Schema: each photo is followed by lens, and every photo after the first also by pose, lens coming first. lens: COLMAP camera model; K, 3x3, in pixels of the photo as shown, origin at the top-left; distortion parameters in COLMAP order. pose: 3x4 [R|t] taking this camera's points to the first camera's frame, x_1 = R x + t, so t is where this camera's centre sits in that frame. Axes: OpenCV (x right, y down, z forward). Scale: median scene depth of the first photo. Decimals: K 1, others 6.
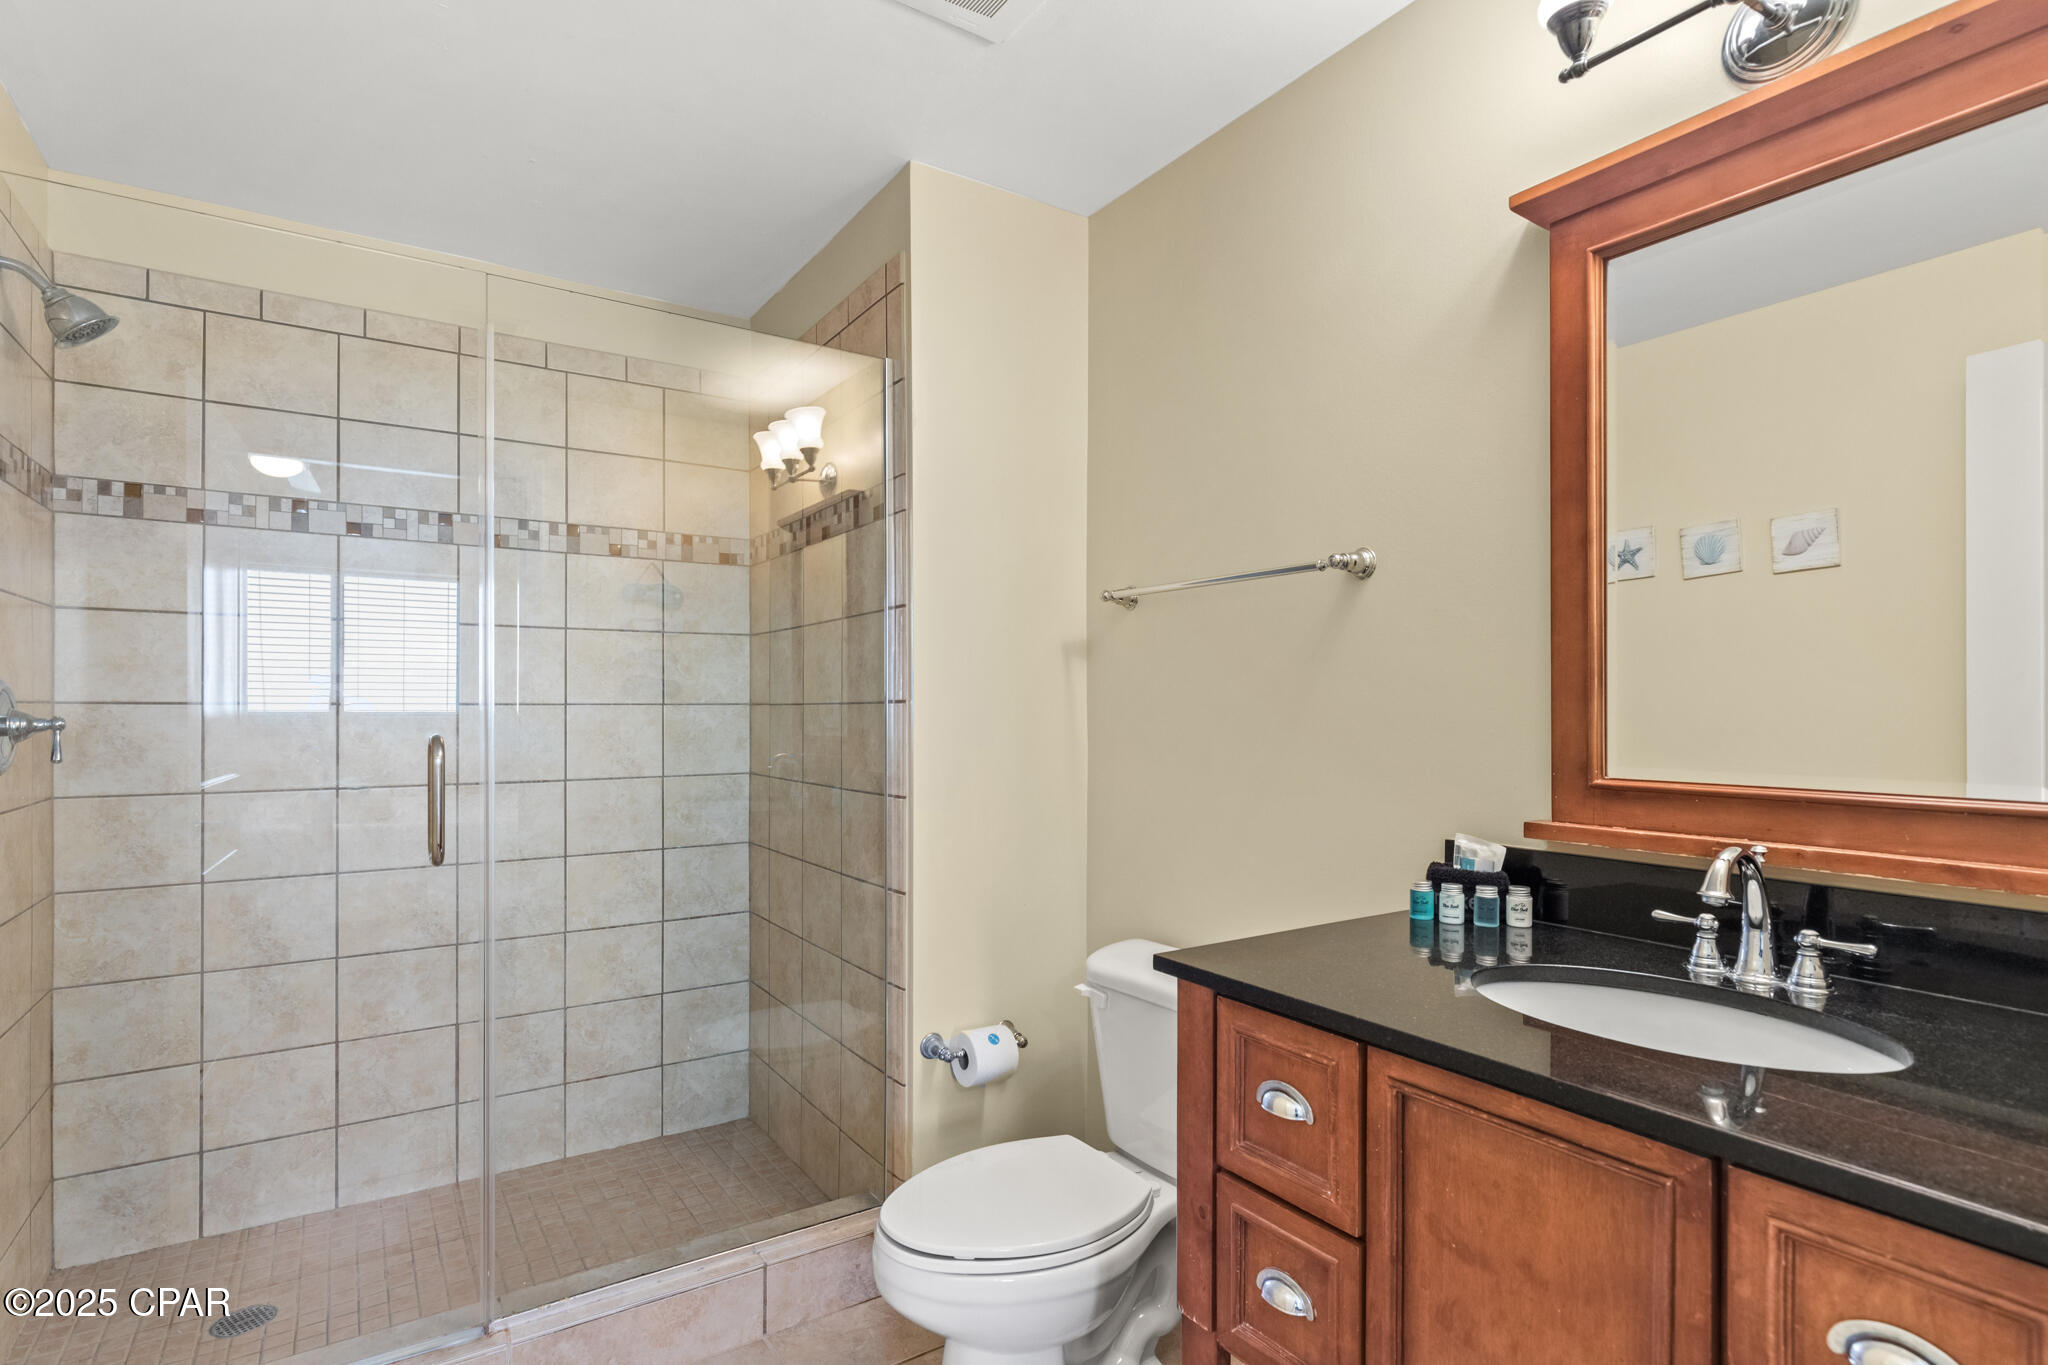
lens RADIAL K [[1024.0, 0, 1025.1], [0, 1024.0, 712.5], [0, 0, 1]] dist [0.004870, -0.002112]
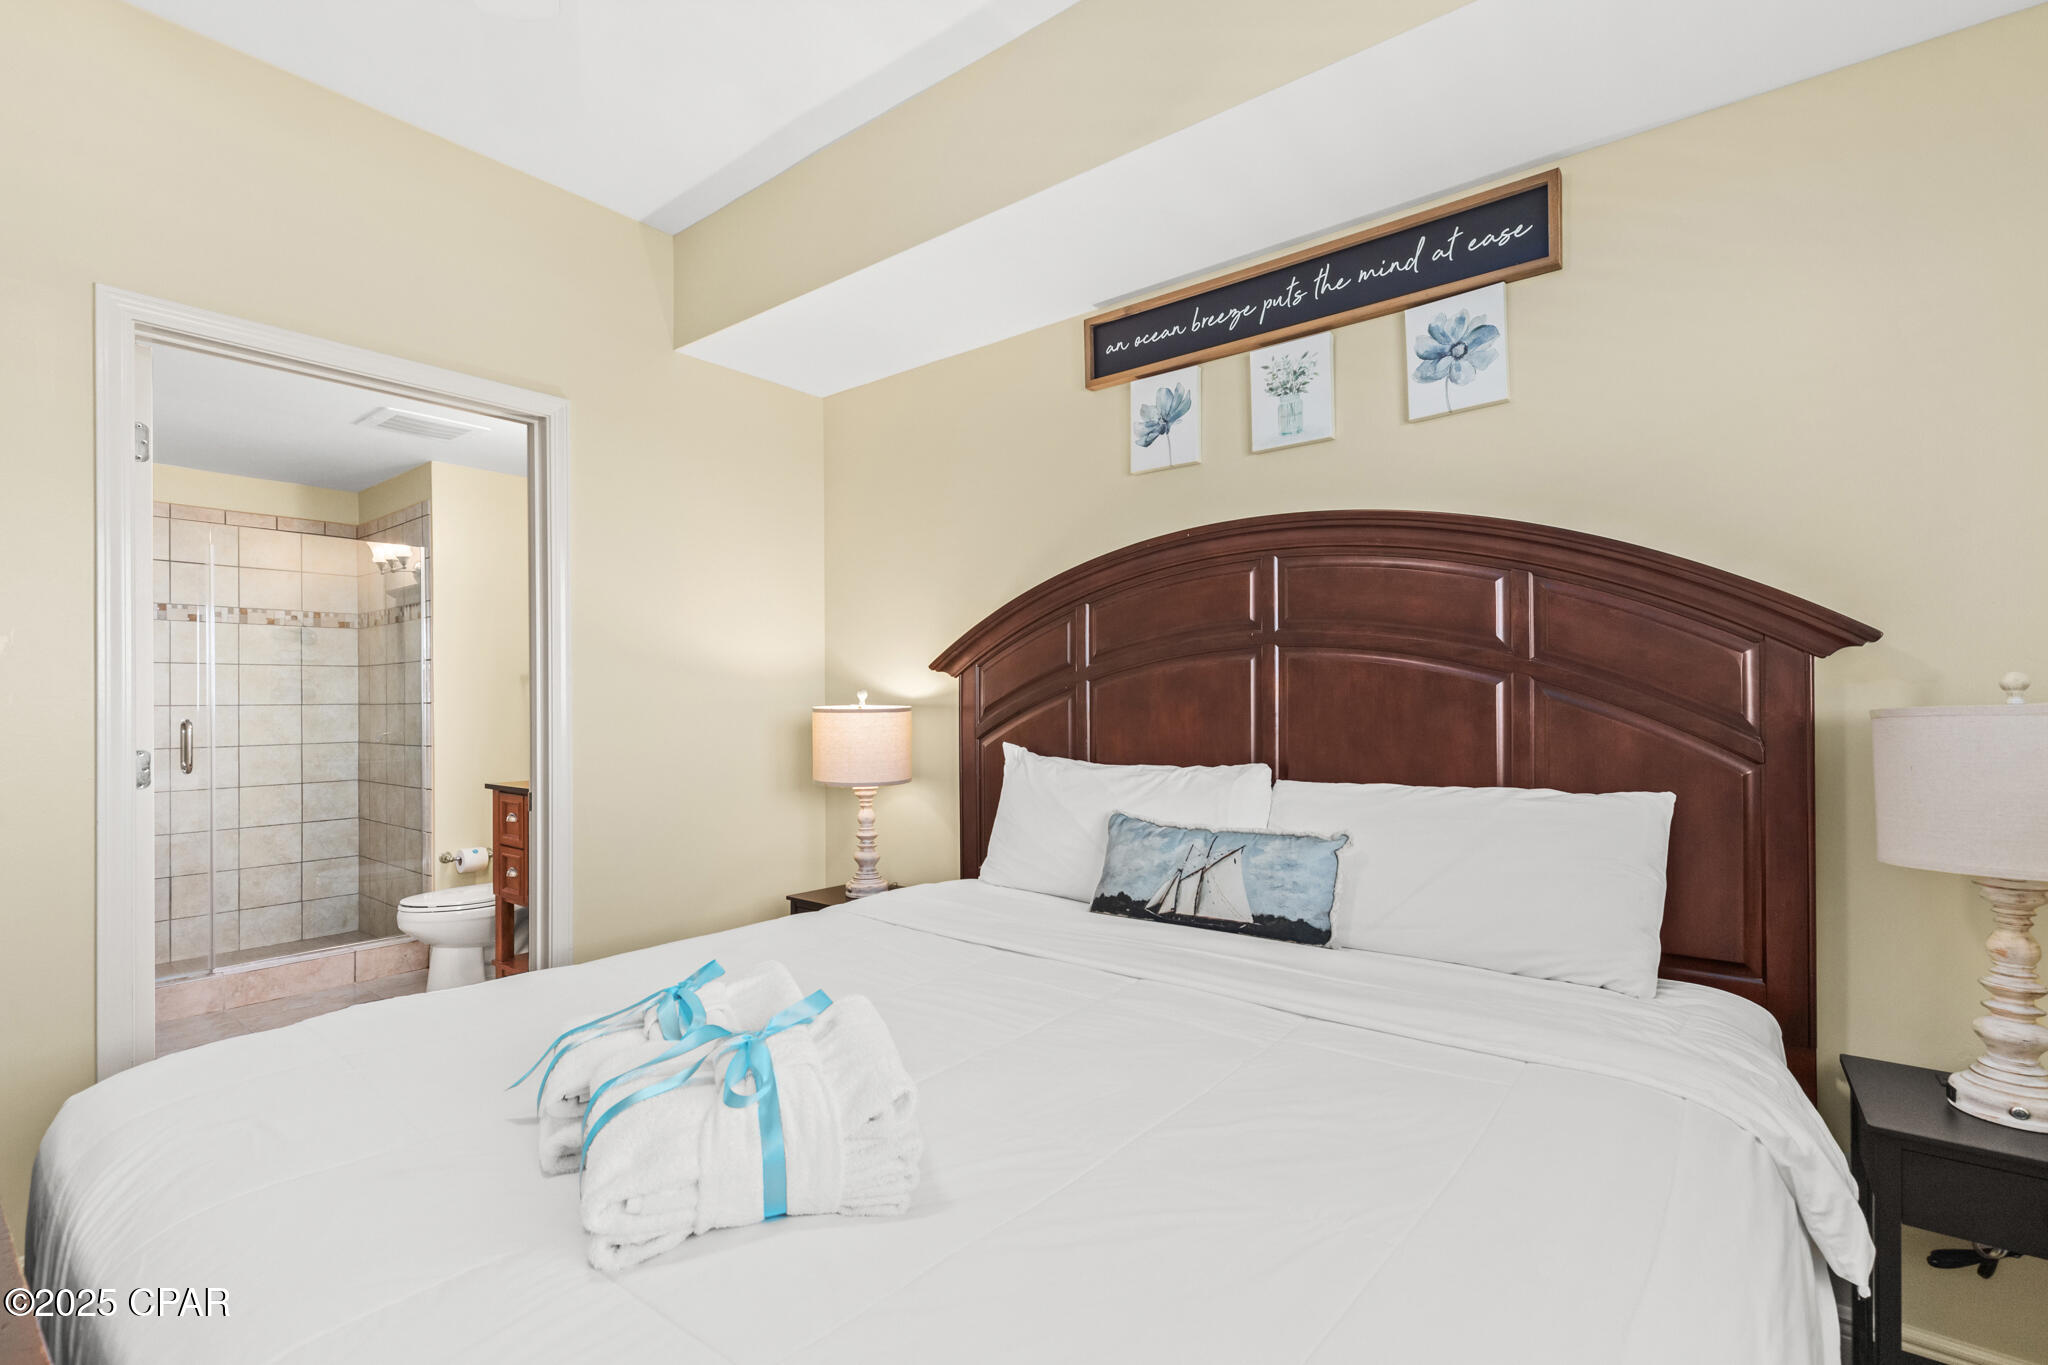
lens RADIAL K [[936.1, 0, 1021.5], [0, 936.1, 704.6], [0, 0, 1]] dist [0.008859, -0.000347]
pose [[0.953153, -0.005998, 0.302431, 0.425640], [0.007117, 0.999971, -0.002599, 0.006173], [-0.302406, 0.004630, 0.953168, -1.159263]]
